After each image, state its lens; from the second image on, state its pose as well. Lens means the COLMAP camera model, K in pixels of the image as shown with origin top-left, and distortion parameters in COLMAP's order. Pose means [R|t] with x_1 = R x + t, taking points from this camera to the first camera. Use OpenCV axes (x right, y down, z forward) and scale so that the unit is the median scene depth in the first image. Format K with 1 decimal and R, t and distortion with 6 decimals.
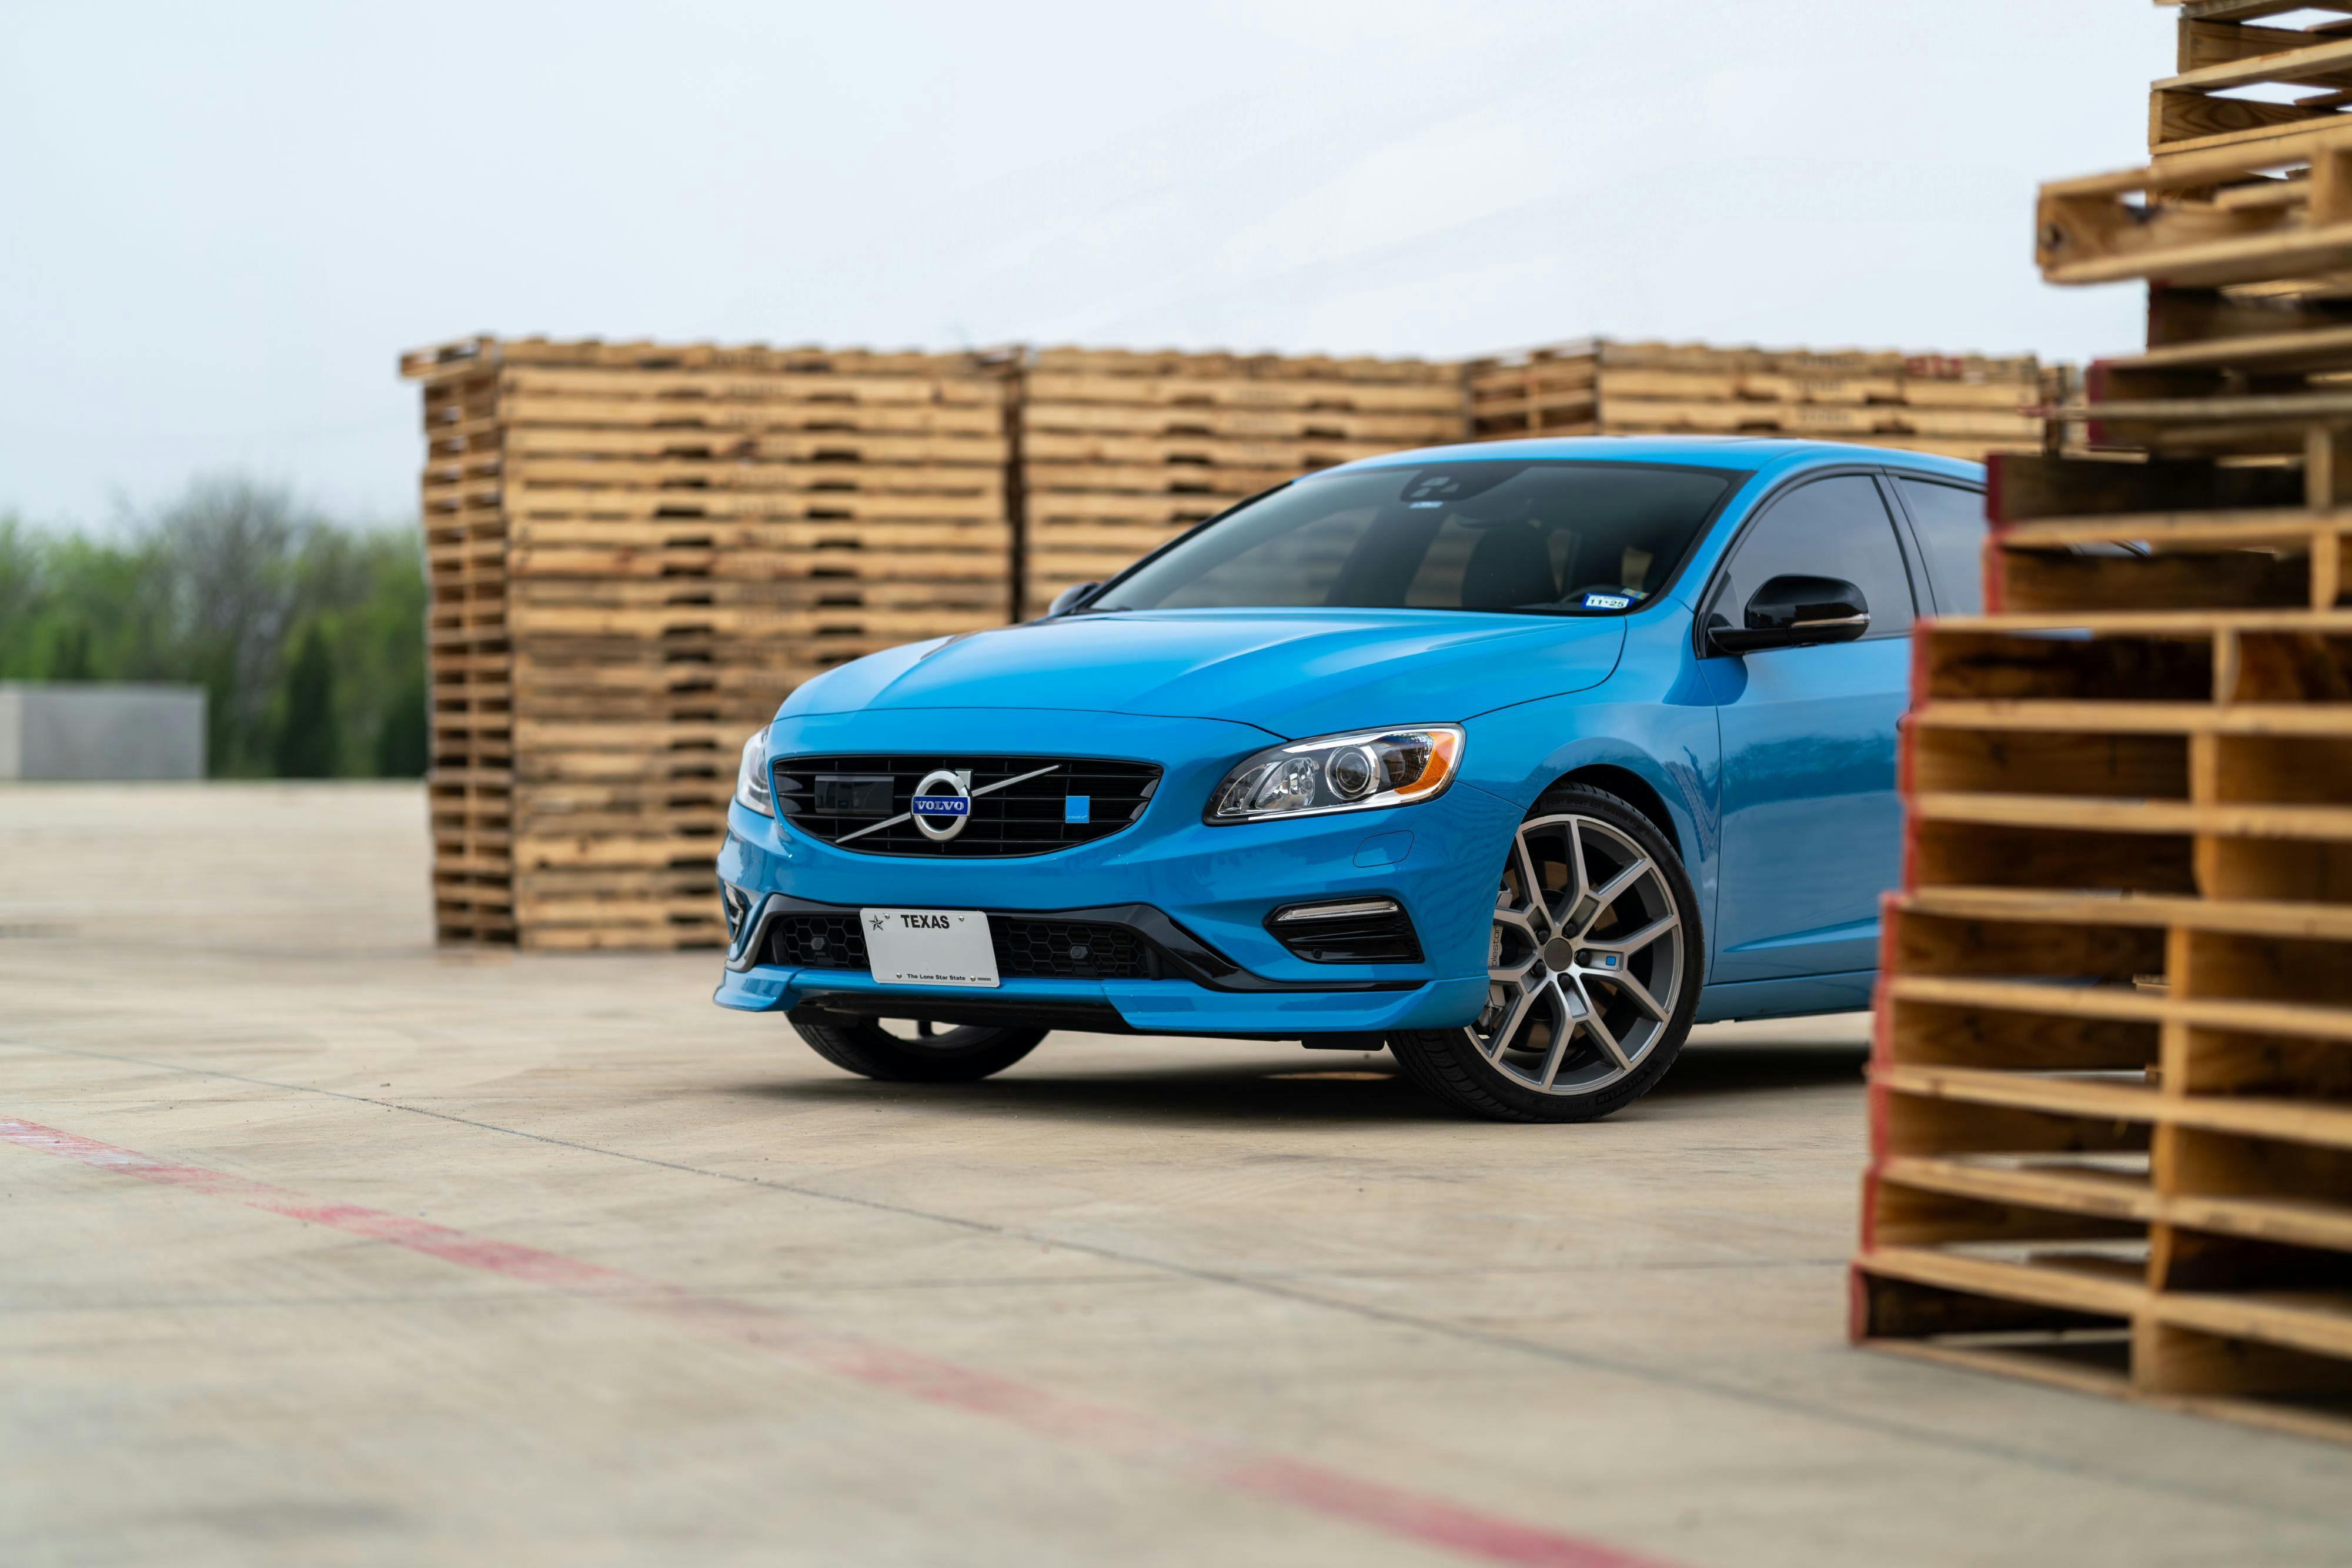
lens RADIAL K [[5565.0, 0, 1177.0], [0, 5565.0, 782.1], [0, 0, 1]] dist [0.062167, 0.000000]
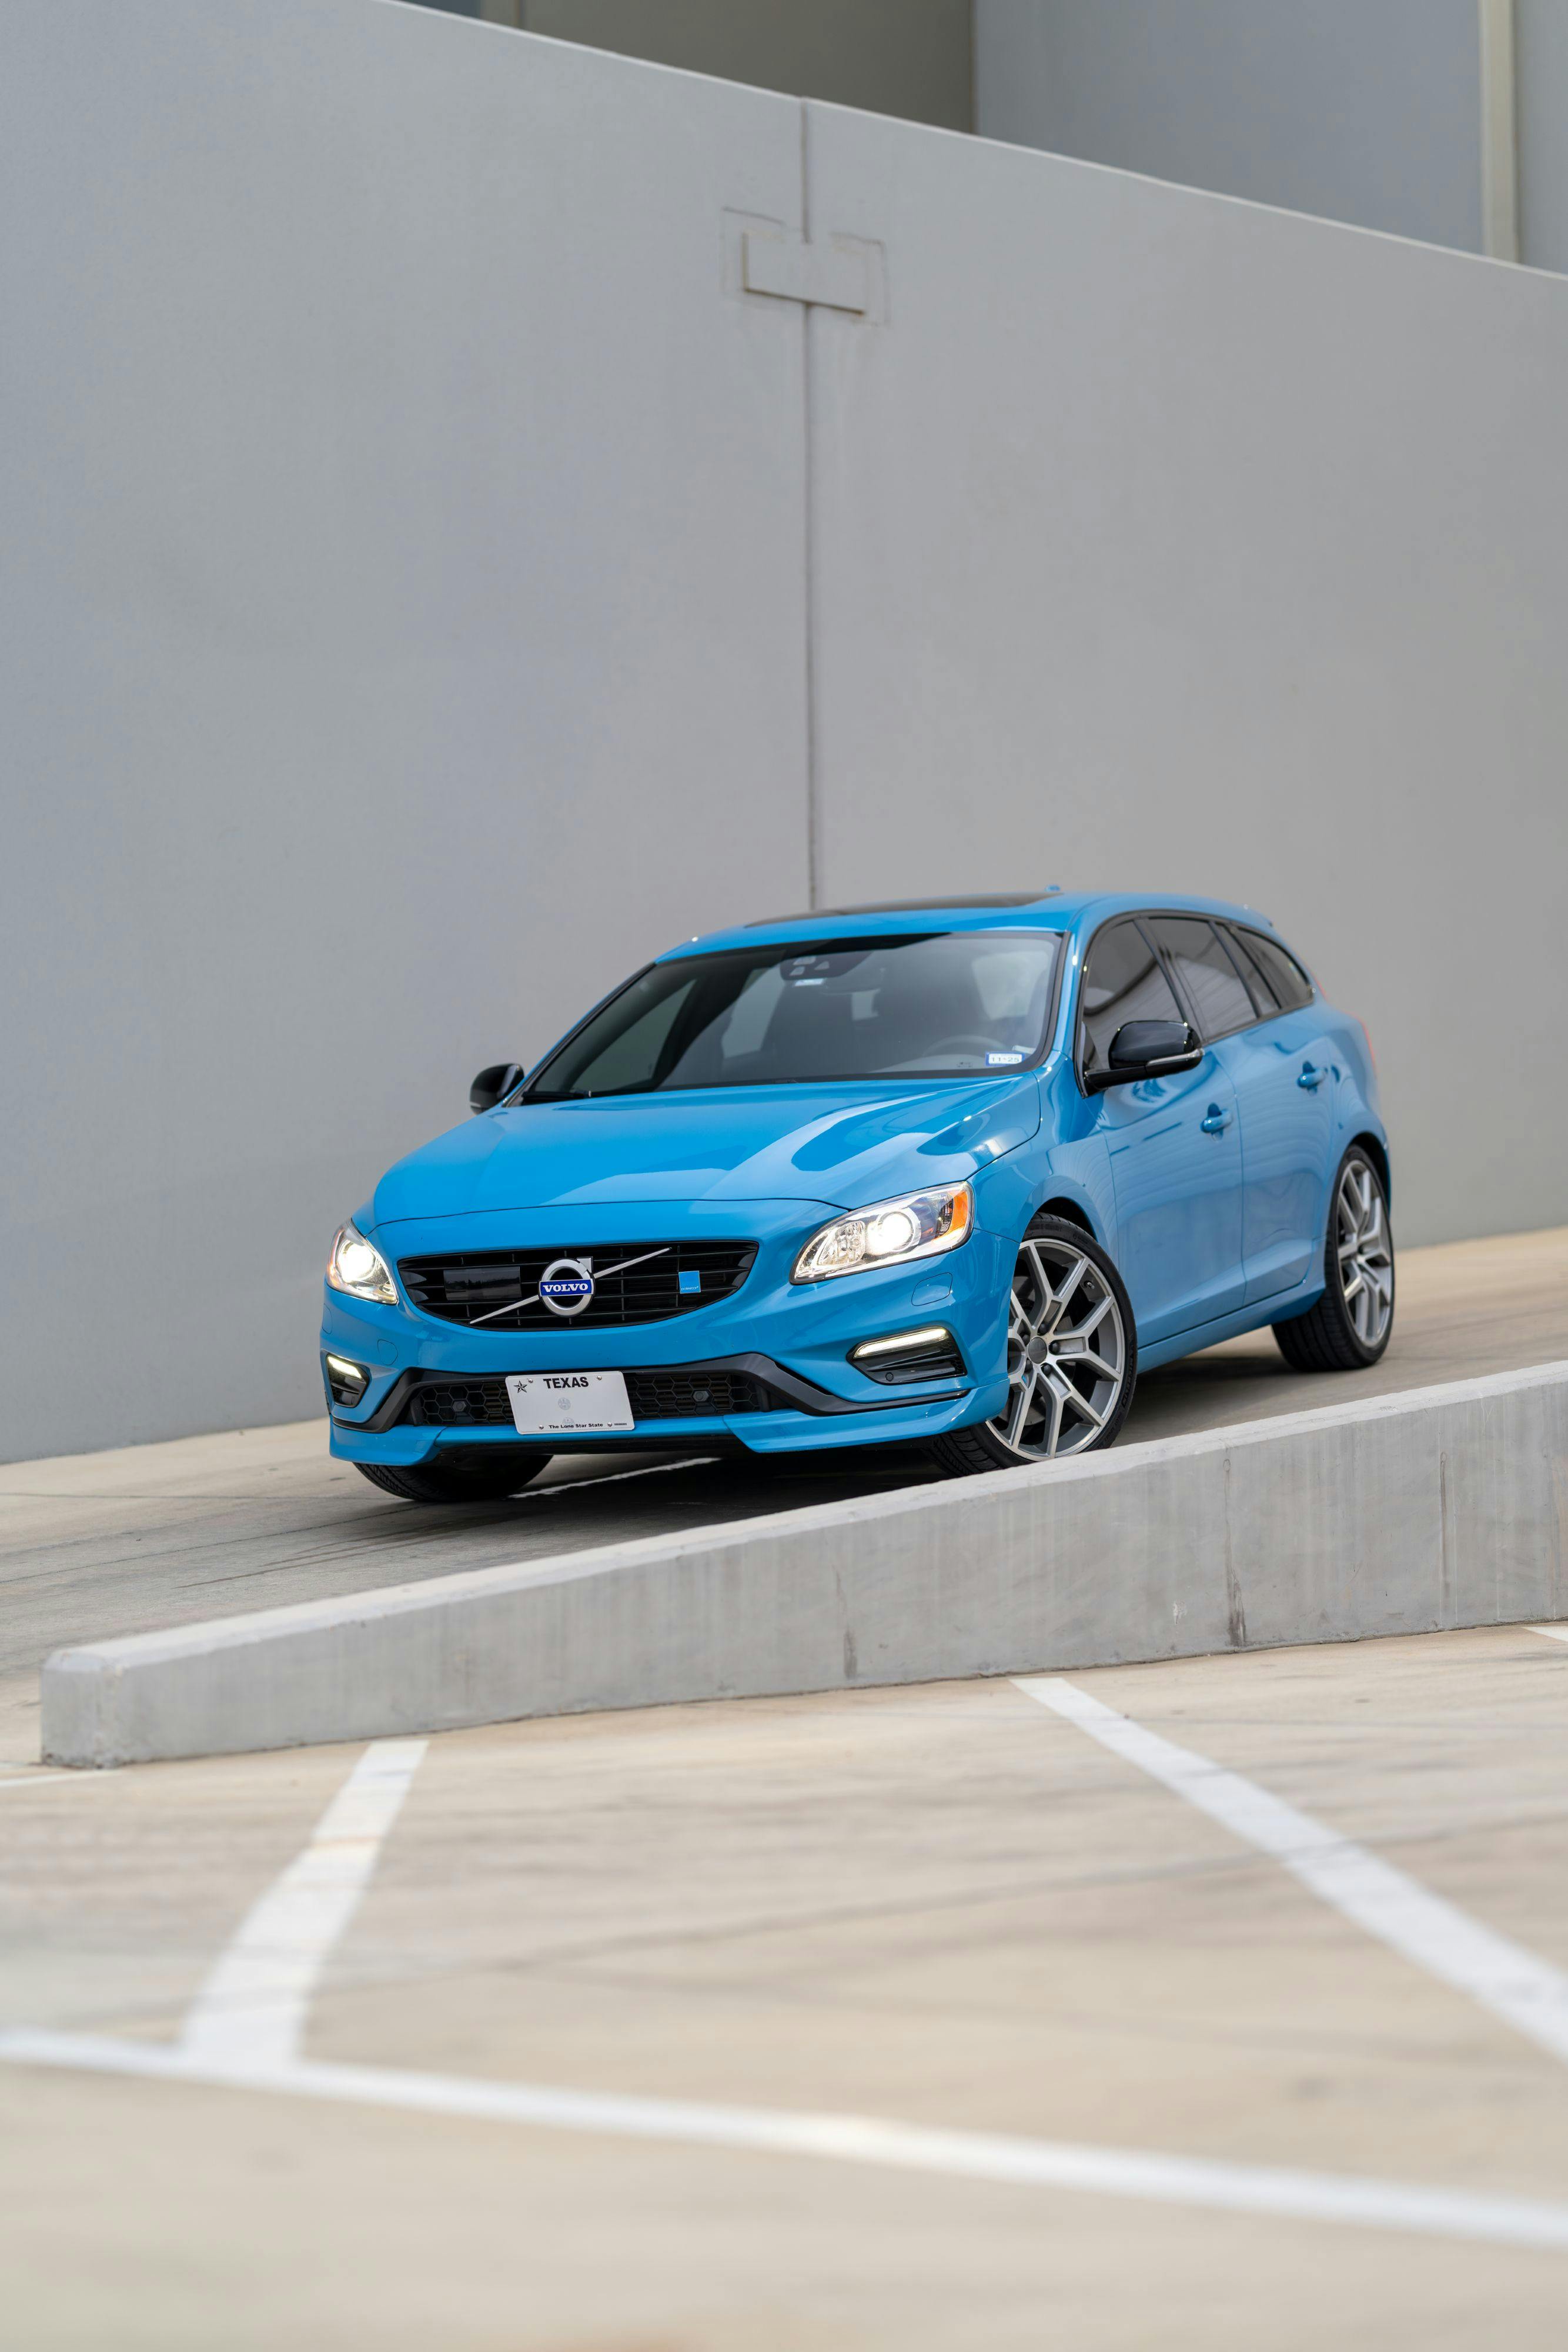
lens RADIAL K [[5565.0, 0, 749.9], [0, 5565.0, 1166.8], [0, 0, 1]] dist [0.062167, 0.000000]
pose [[0.971363, -0.098272, 0.216326, -0.267073], [0.090387, 0.994841, 0.046071, -0.075630], [-0.219737, -0.025199, 0.975234, -0.215398]]
